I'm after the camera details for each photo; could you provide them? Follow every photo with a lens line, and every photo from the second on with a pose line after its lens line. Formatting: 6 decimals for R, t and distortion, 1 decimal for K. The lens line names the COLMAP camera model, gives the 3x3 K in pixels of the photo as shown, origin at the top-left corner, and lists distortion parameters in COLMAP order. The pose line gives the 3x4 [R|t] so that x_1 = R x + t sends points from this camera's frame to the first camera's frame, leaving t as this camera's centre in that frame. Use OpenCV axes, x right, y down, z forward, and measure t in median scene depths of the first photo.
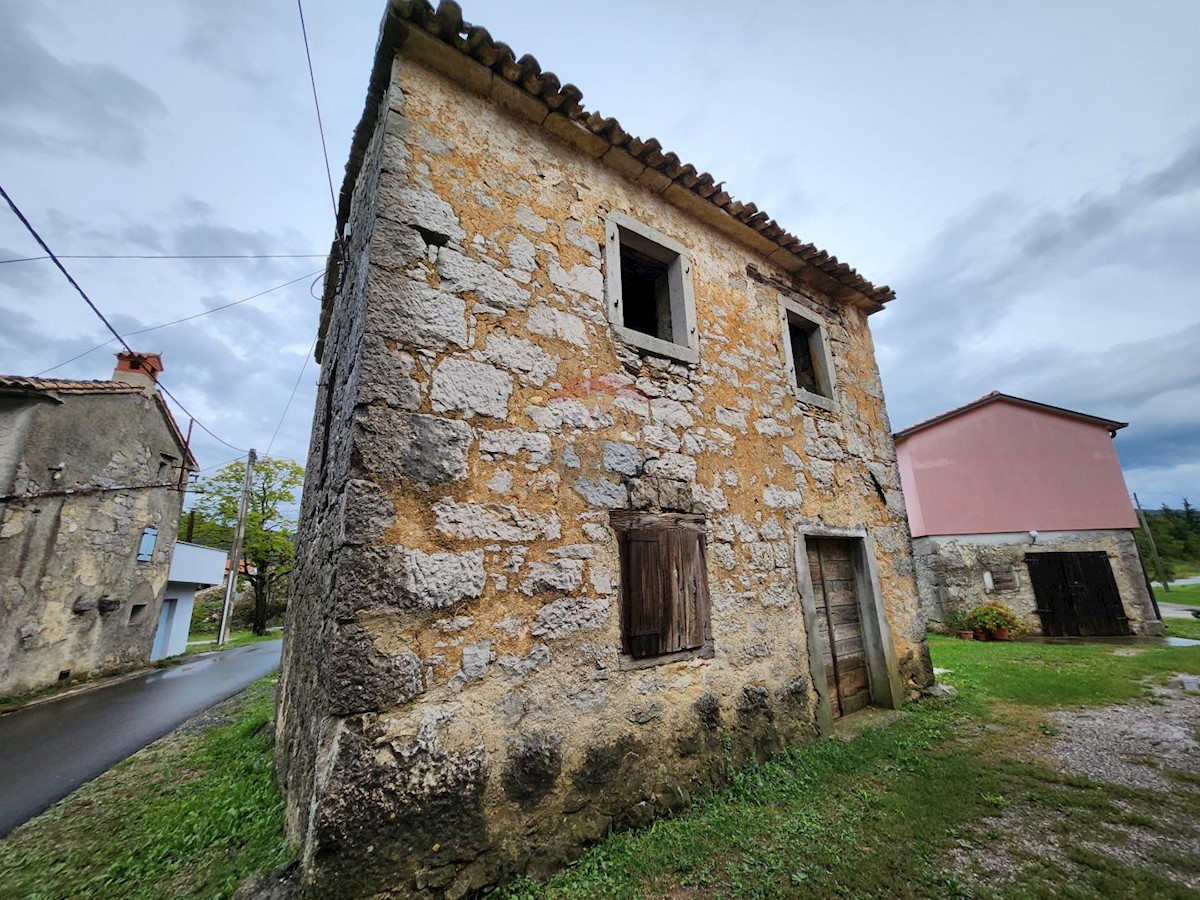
lens RADIAL K [[470.8, 0, 601.6], [0, 470.8, 457.0], [0, 0, 1]] dist [-0.000708, -0.000253]
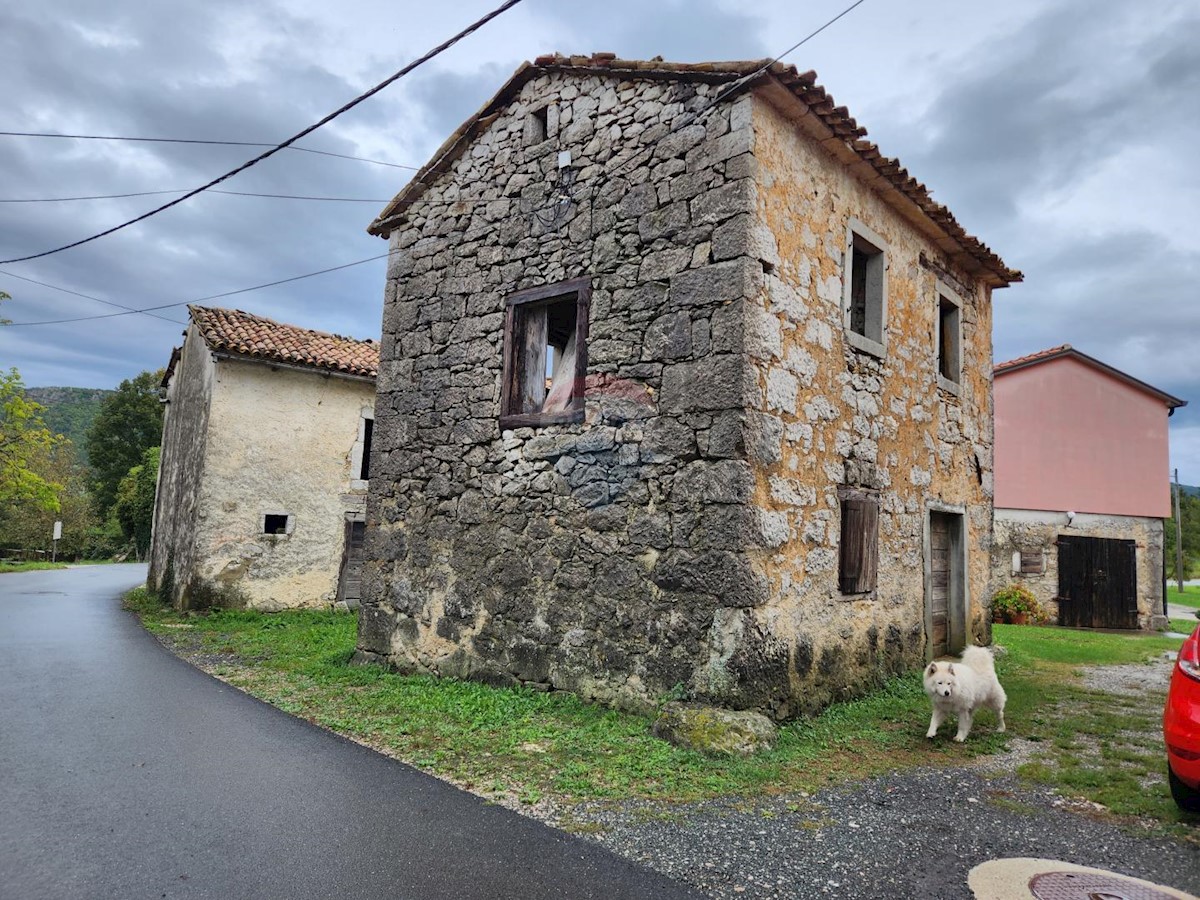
lens RADIAL K [[791.0, 0, 606.7], [0, 791.0, 436.2], [0, 0, 1]] dist [0.094715, -0.103255]
pose [[0.967083, 0.106288, 0.231201, -0.957197], [-0.138684, 0.981942, 0.128675, -0.182983], [-0.213349, -0.156503, 0.964359, -0.828220]]
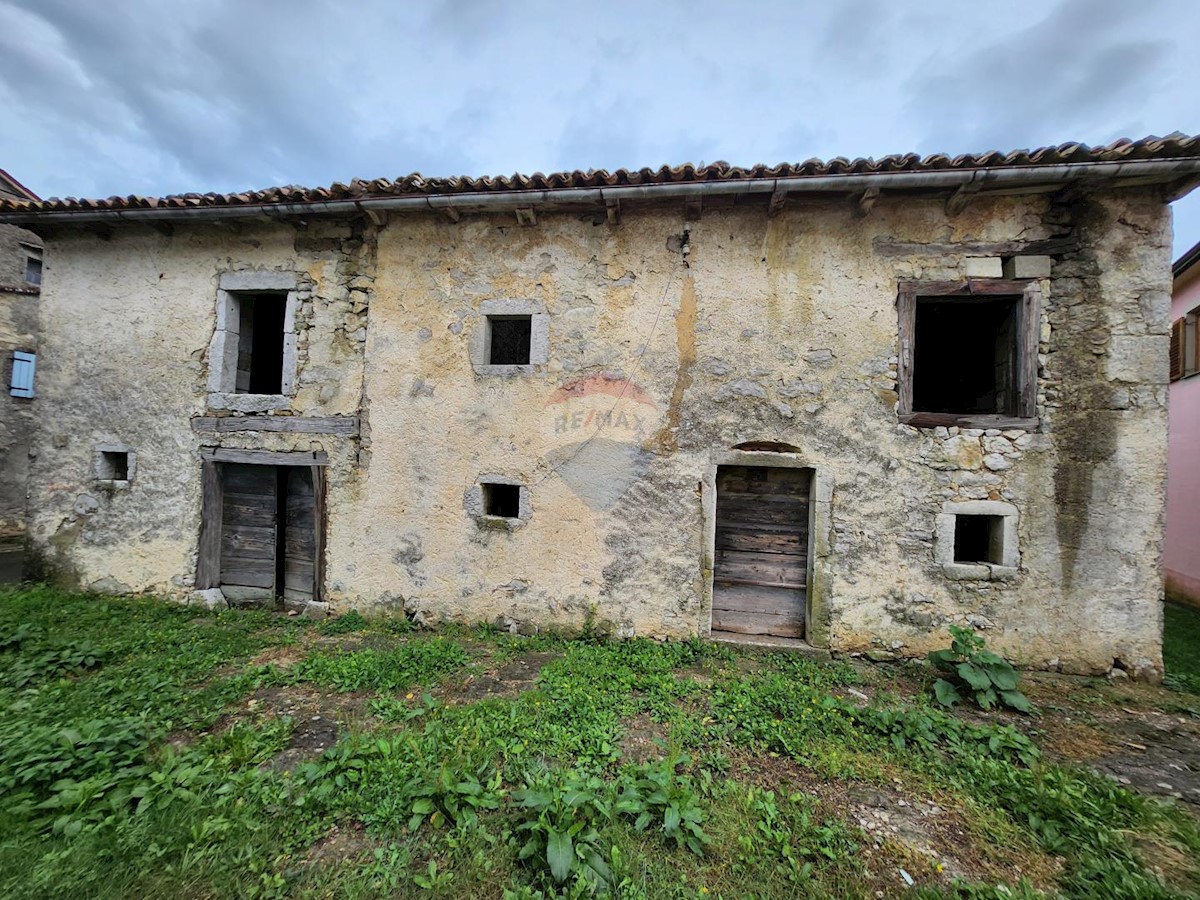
lens RADIAL K [[473.3, 0, 599.6], [0, 473.3, 457.4], [0, 0, 1]] dist [-0.007874, 0.005142]
pose [[0.849672, 0.051464, -0.524794, 0.520408], [0.070338, 0.975271, 0.209522, 0.687224], [0.522600, -0.214938, 0.825040, 2.624967]]
